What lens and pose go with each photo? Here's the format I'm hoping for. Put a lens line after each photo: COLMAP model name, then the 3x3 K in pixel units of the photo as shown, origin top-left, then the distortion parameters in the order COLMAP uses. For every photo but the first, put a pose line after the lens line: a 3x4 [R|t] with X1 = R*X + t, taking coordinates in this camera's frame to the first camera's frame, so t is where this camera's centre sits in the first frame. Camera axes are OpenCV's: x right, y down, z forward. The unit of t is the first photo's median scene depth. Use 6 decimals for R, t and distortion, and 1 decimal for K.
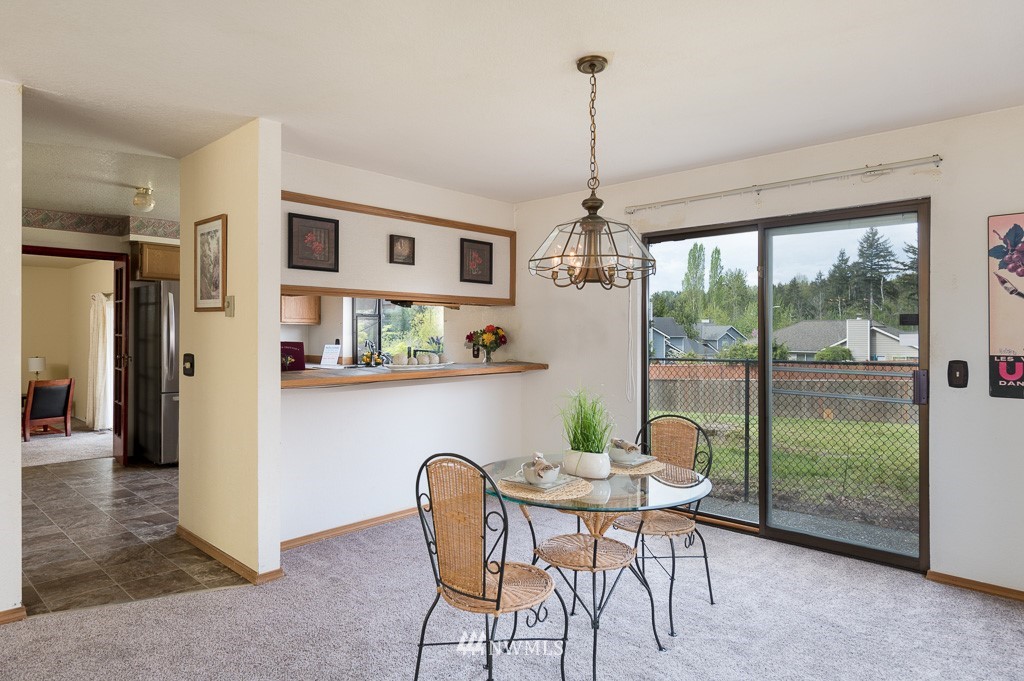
lens RADIAL K [[616.1, 0, 490.5], [0, 616.1, 331.2], [0, 0, 1]] dist [0.006968, -0.006030]
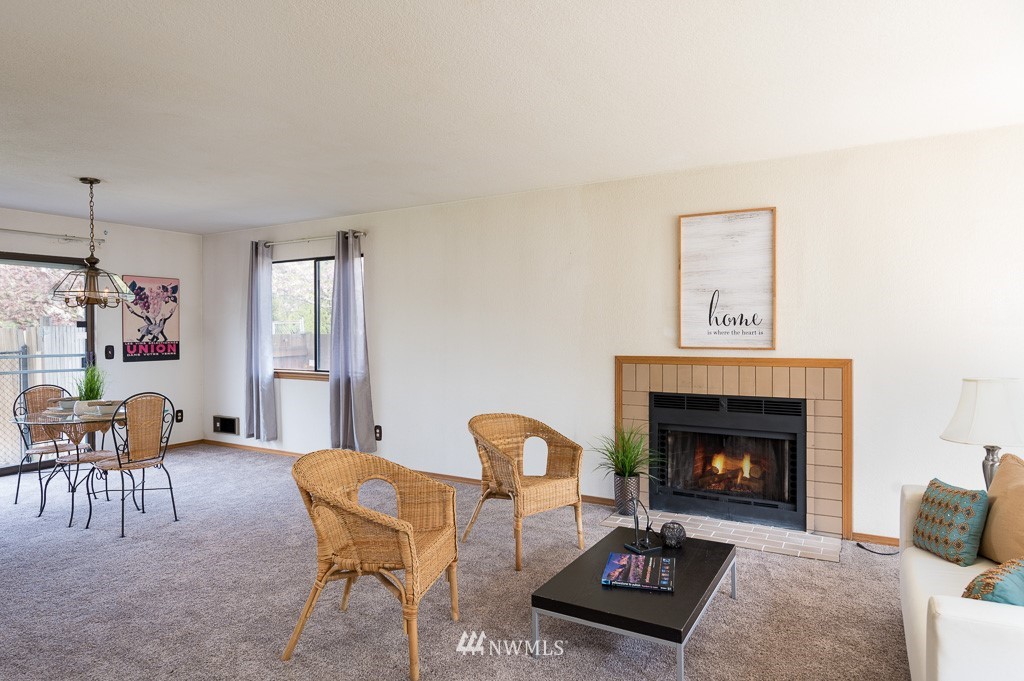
lens RADIAL K [[616.1, 0, 516.4], [0, 616.1, 343.0], [0, 0, 1]] dist [0.006968, -0.006030]
pose [[-0.219957, -0.023944, 0.975216, -1.297994], [-0.000504, 0.999701, 0.024431, -0.008264], [-0.975510, 0.004883, -0.219903, 0.141920]]
